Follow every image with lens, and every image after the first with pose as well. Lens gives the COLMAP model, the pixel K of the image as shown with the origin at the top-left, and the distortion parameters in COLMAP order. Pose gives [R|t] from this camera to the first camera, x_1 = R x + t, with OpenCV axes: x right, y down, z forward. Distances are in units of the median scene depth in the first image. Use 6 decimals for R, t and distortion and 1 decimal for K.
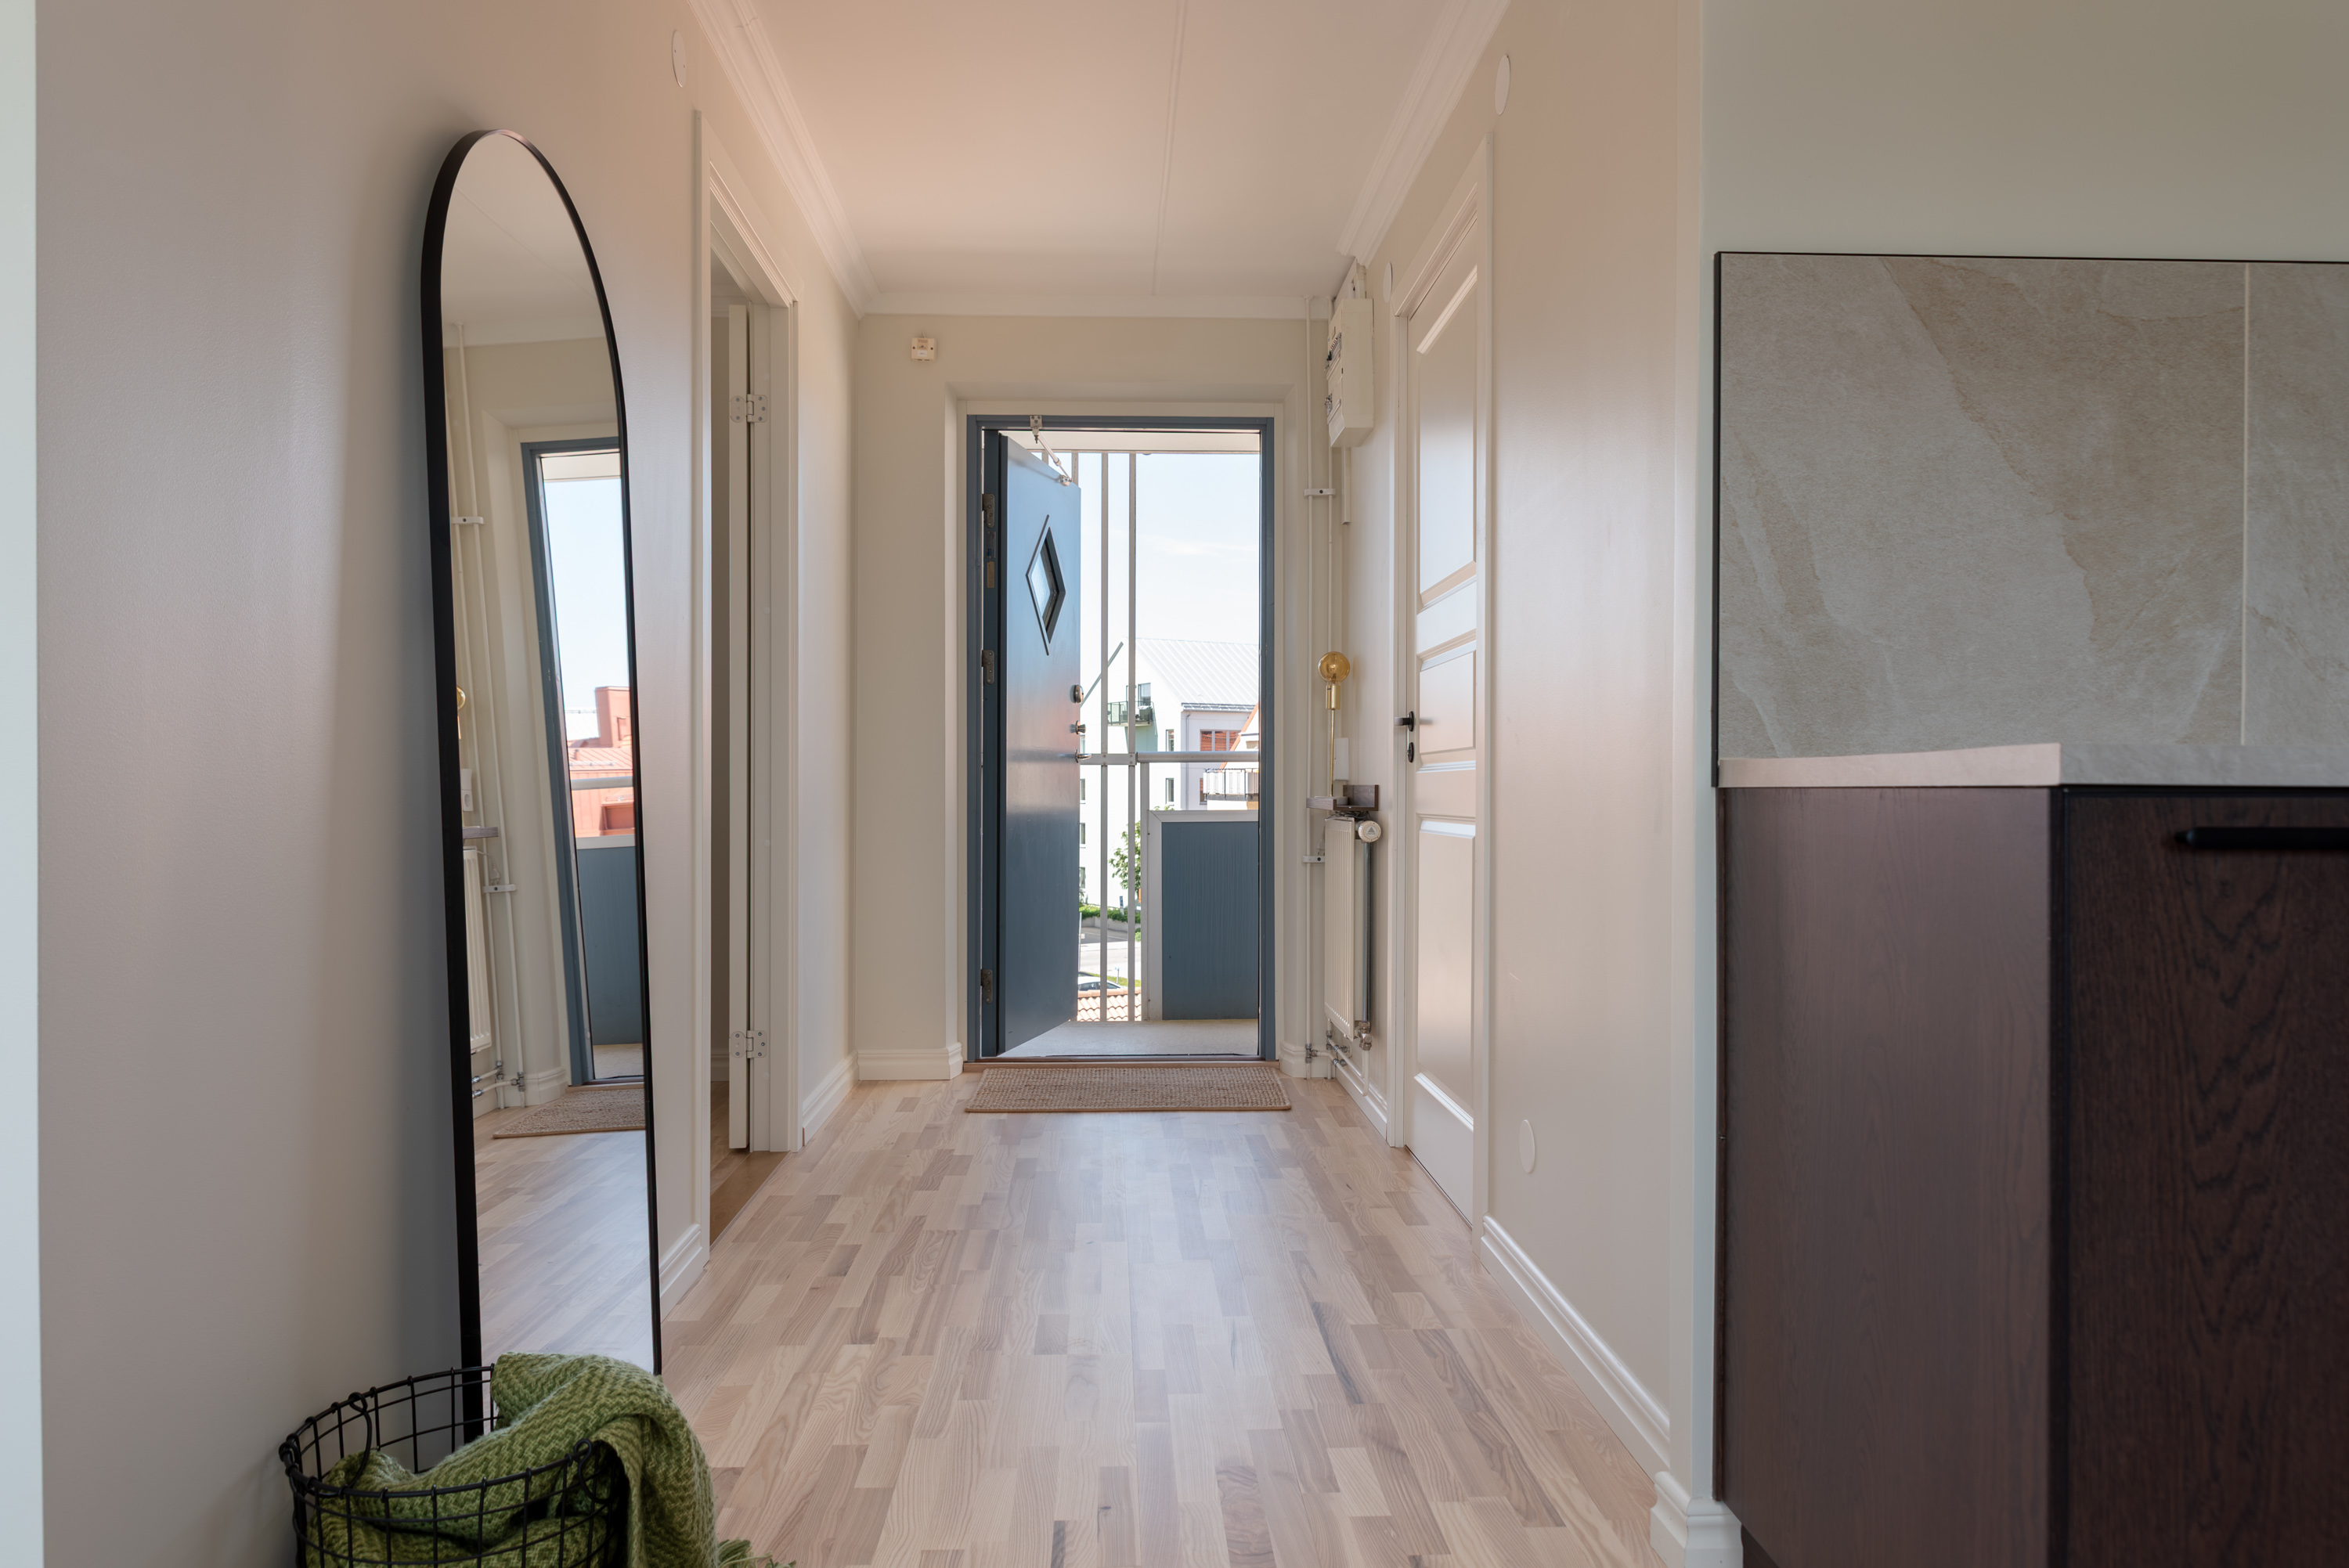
lens RADIAL K [[1571.5, 0, 1174.5], [0, 1571.5, 784.0], [0, 0, 1]] dist [-0.005001, -0.001105]
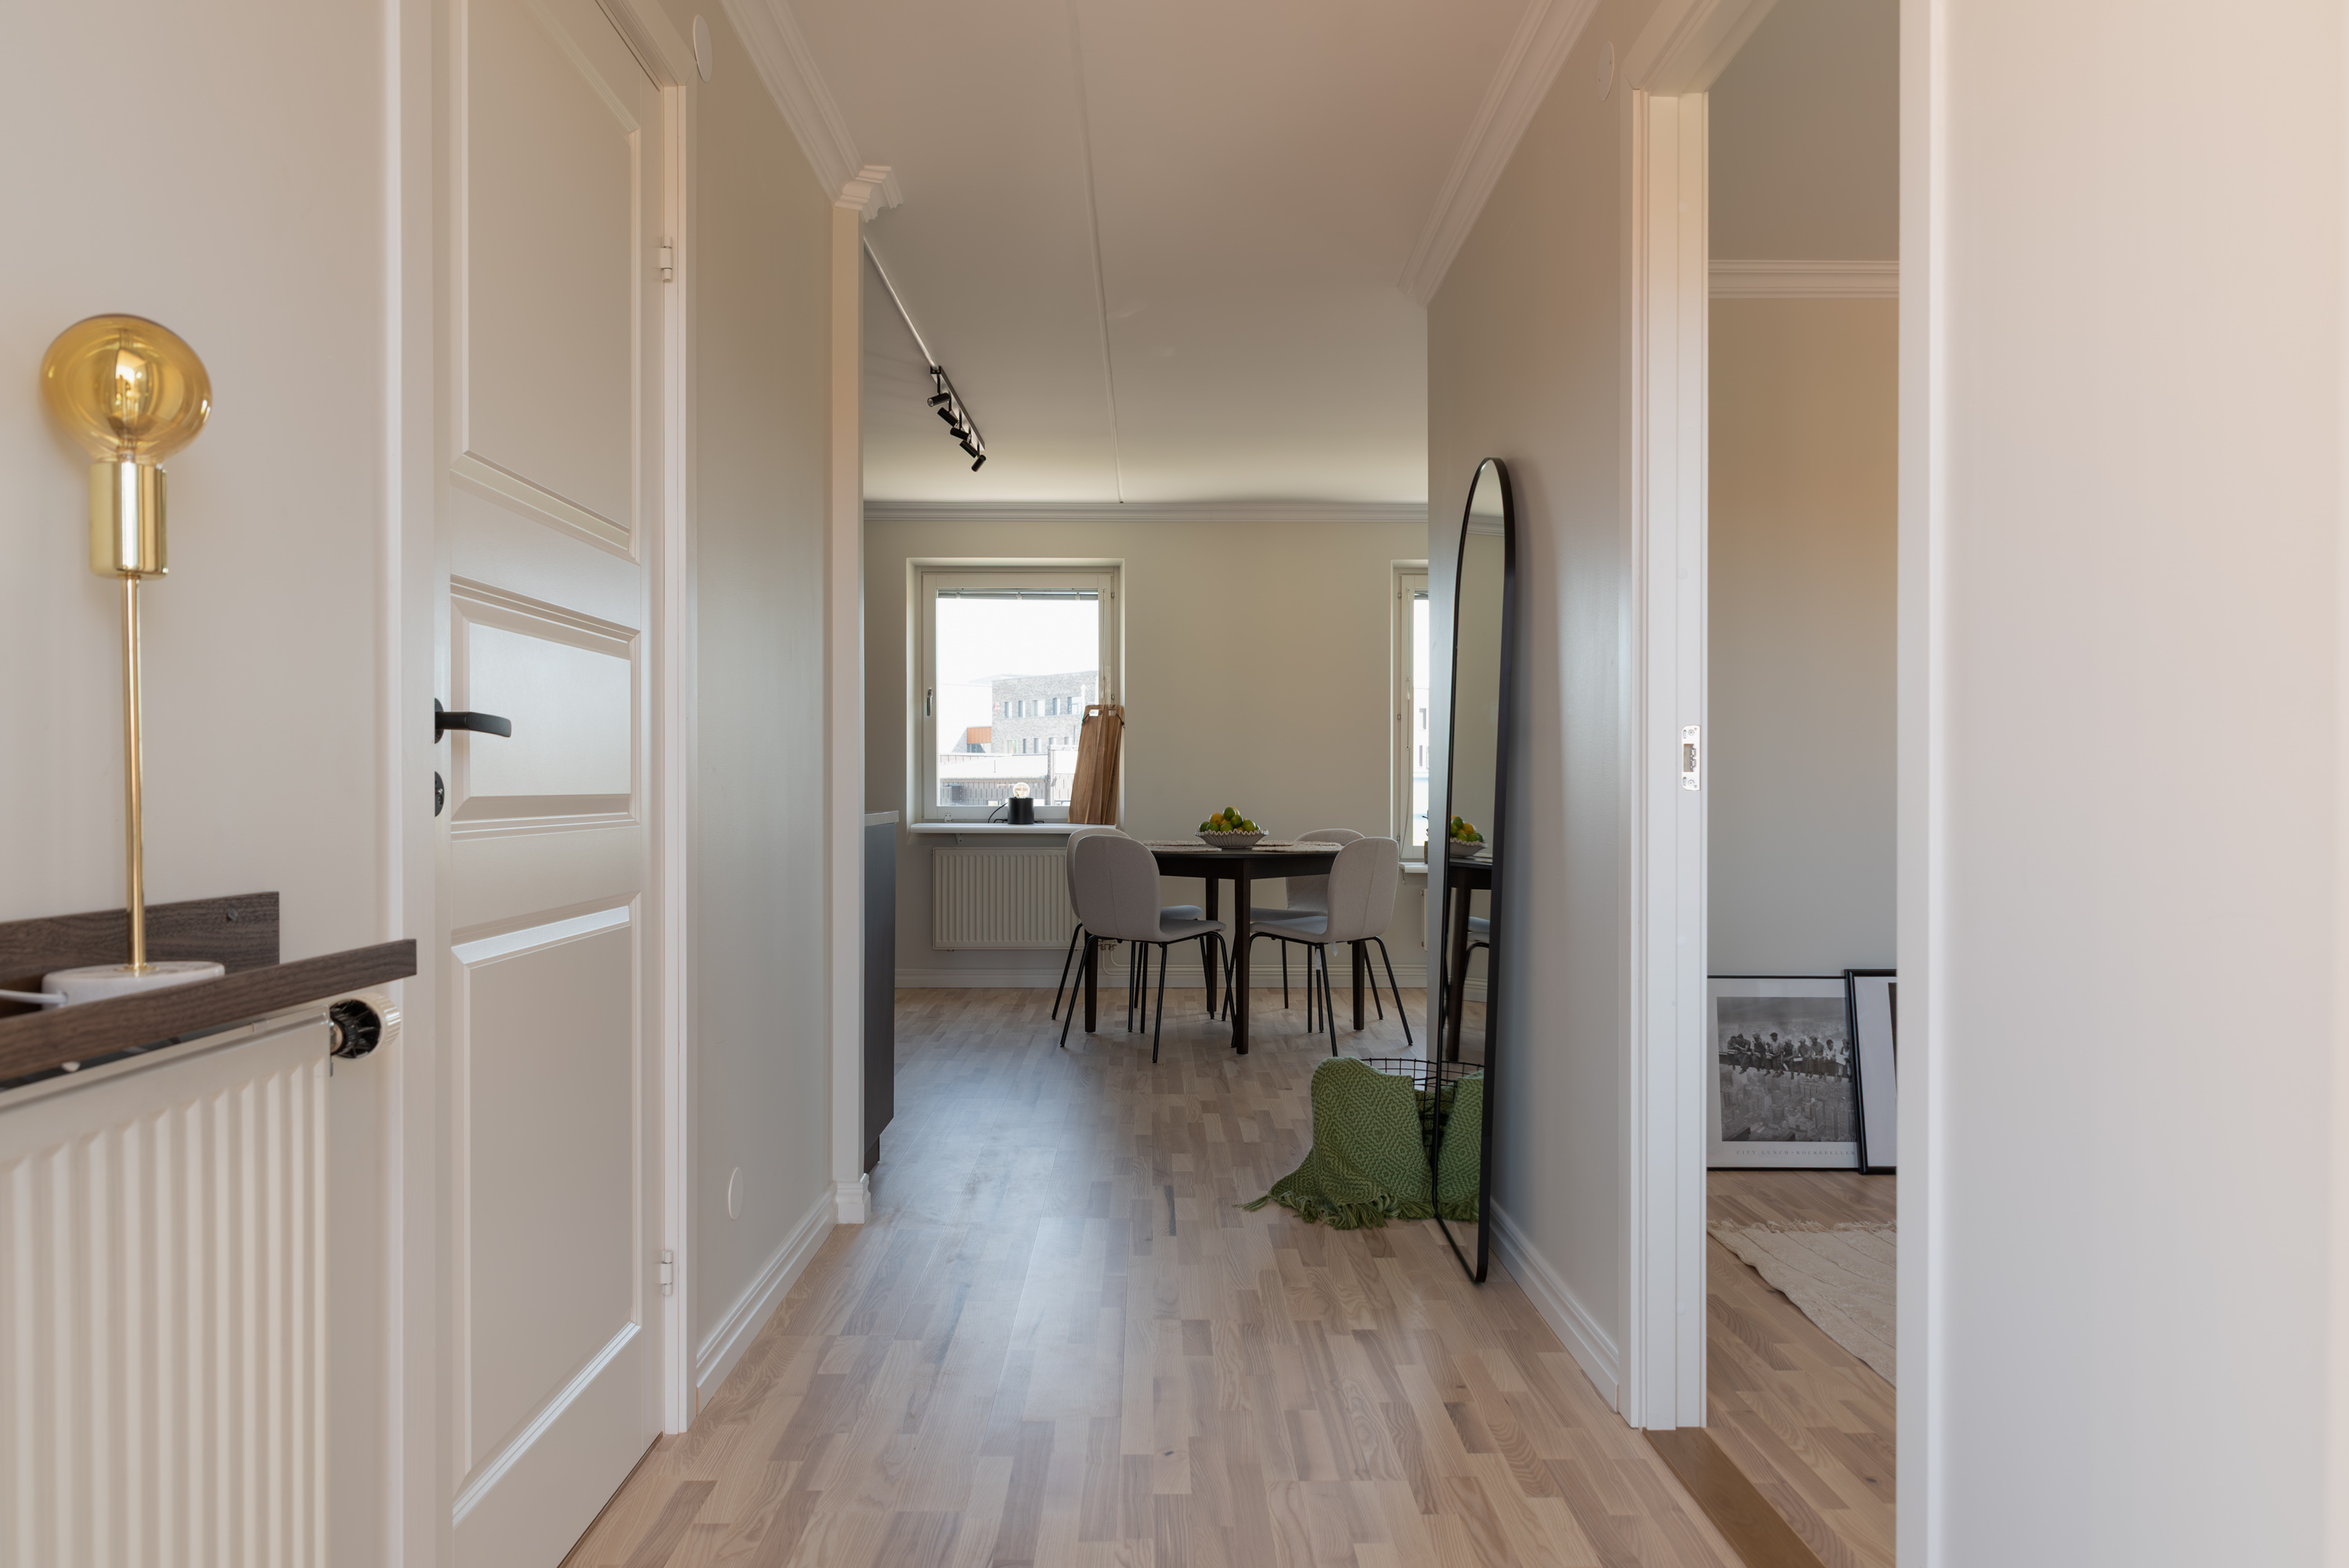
lens RADIAL K [[1571.5, 0, 1174.5], [0, 1571.5, 784.0], [0, 0, 1]] dist [-0.005001, -0.001105]
pose [[-0.999624, -0.006863, 0.026565, -0.083100], [-0.006988, 0.999965, -0.004607, -0.030794], [-0.026532, -0.004791, -0.999636, 1.972333]]
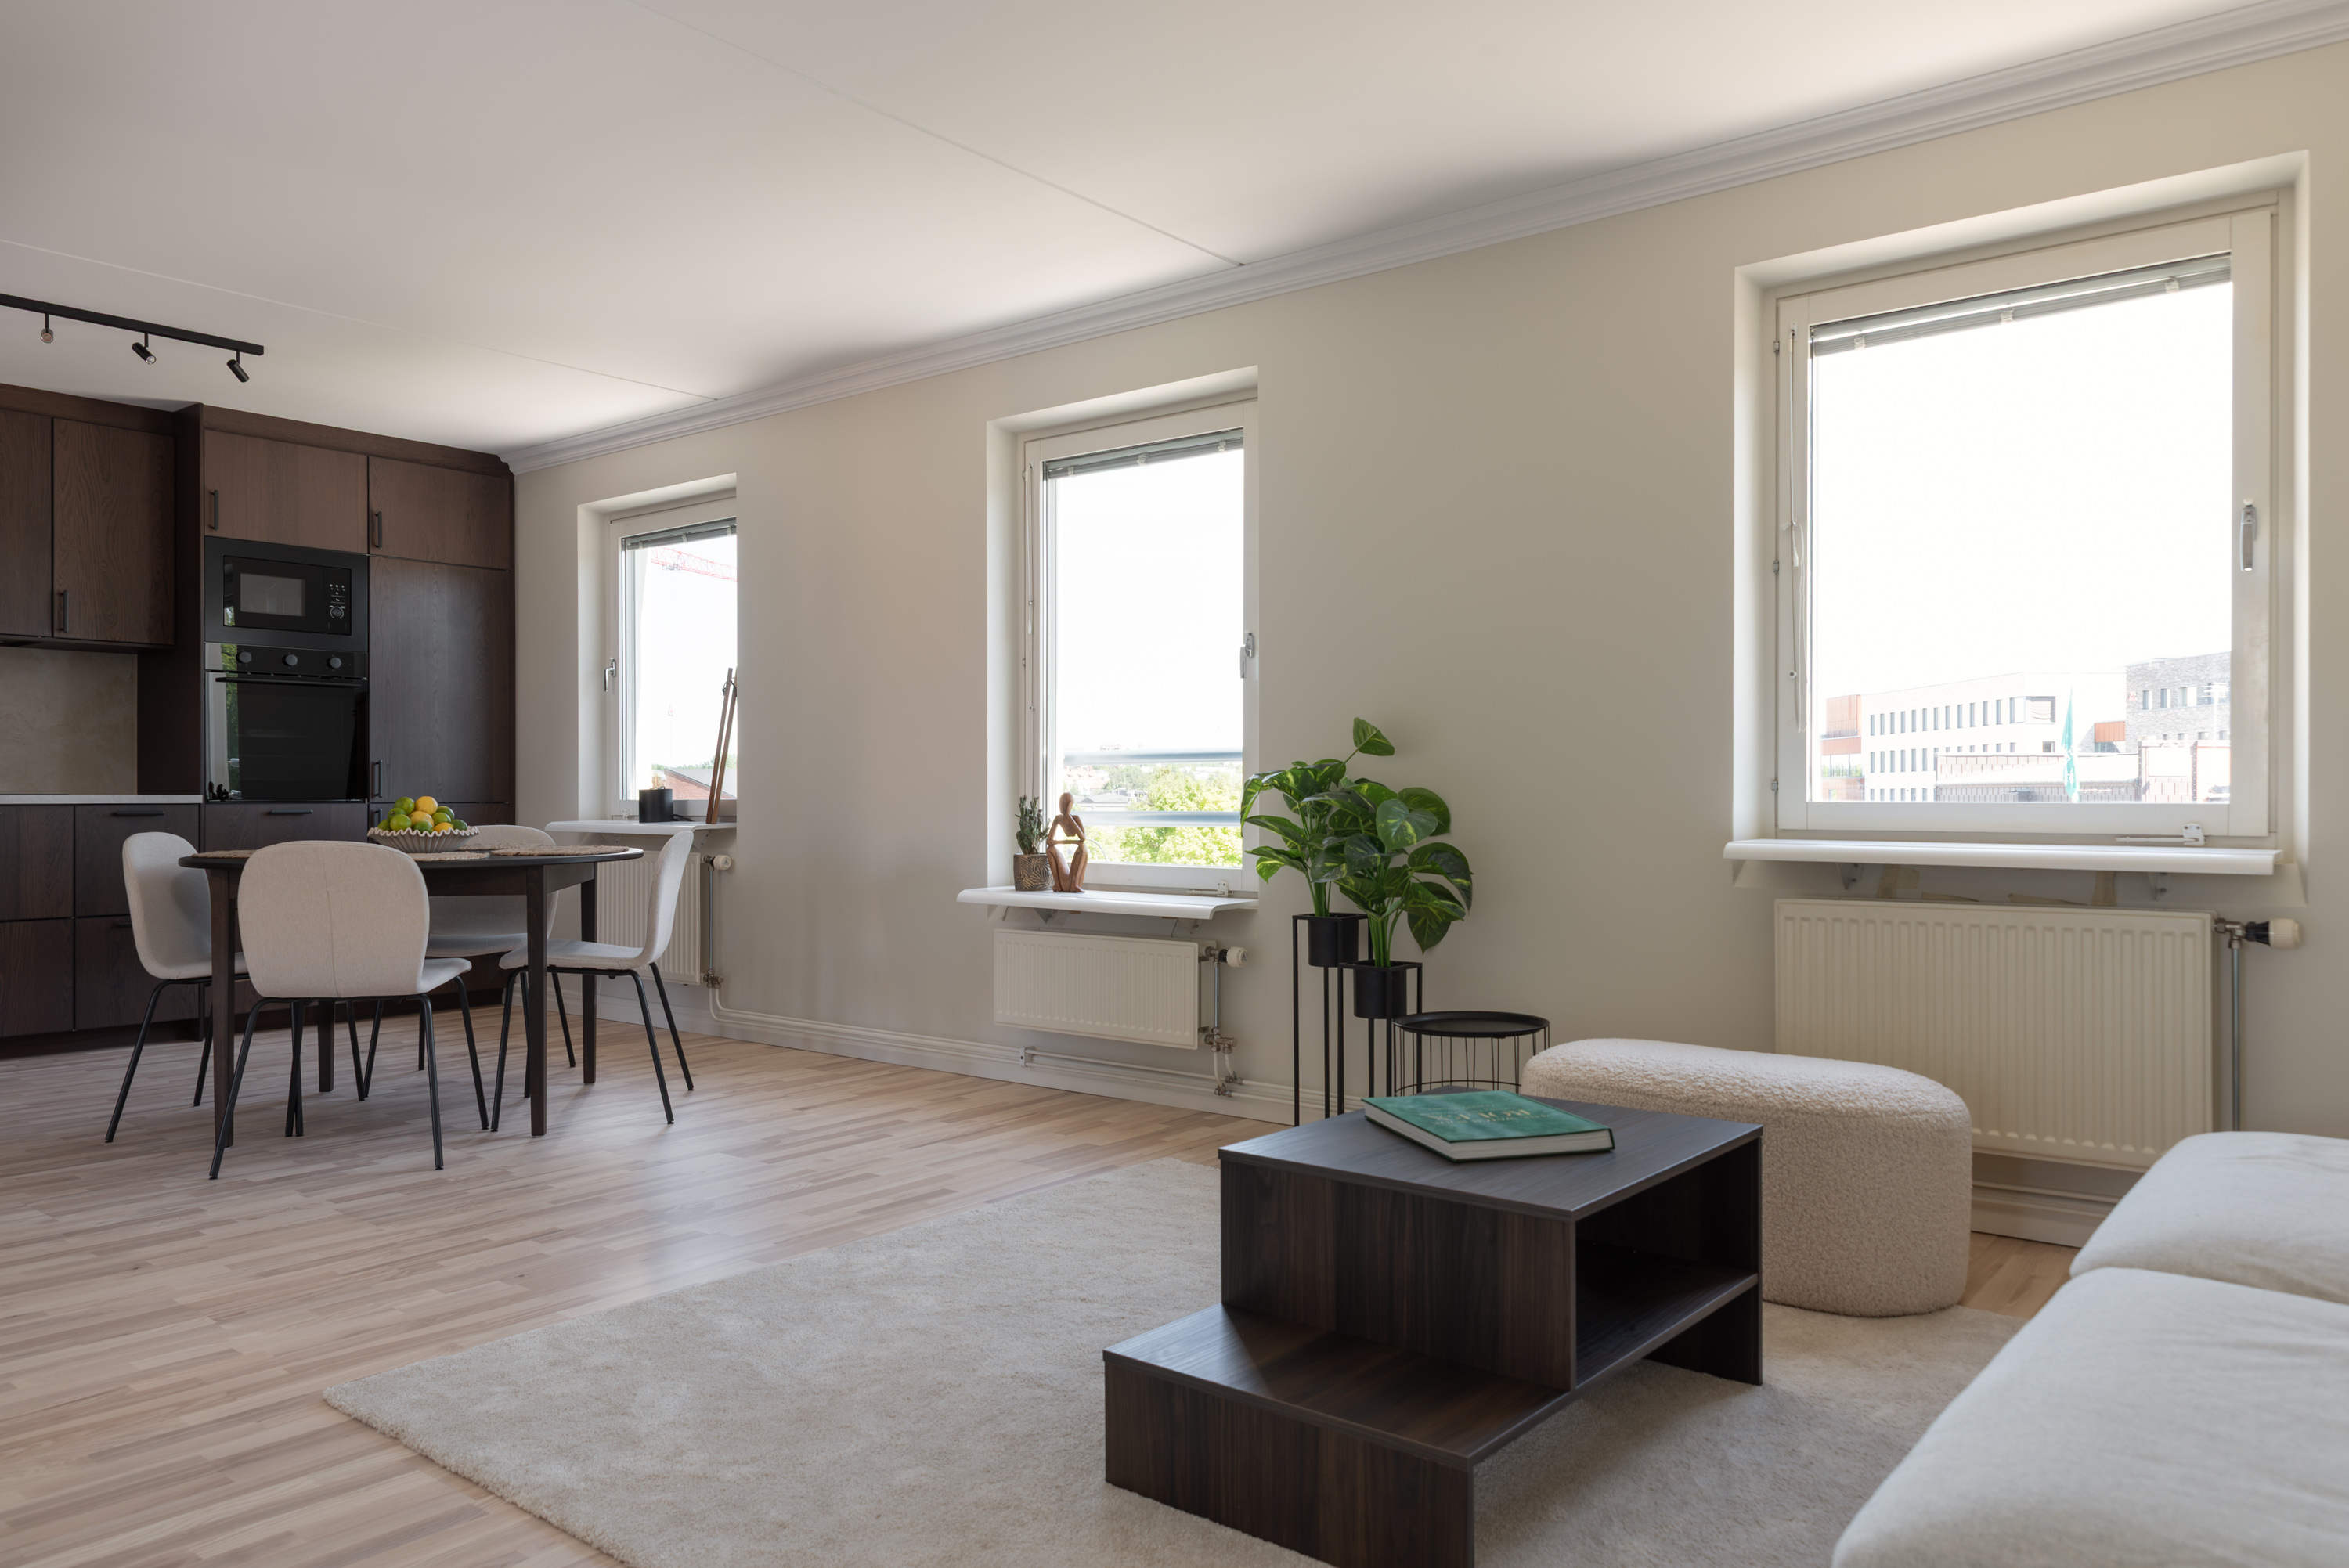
lens RADIAL K [[1571.5, 0, 1174.5], [0, 1571.5, 784.0], [0, 0, 1]] dist [-0.005001, -0.001105]
pose [[-0.772628, -0.001161, 0.634857, -0.039749], [-0.004538, 0.999983, -0.003694, -0.019799], [-0.634842, -0.005735, -0.772620, 1.227586]]
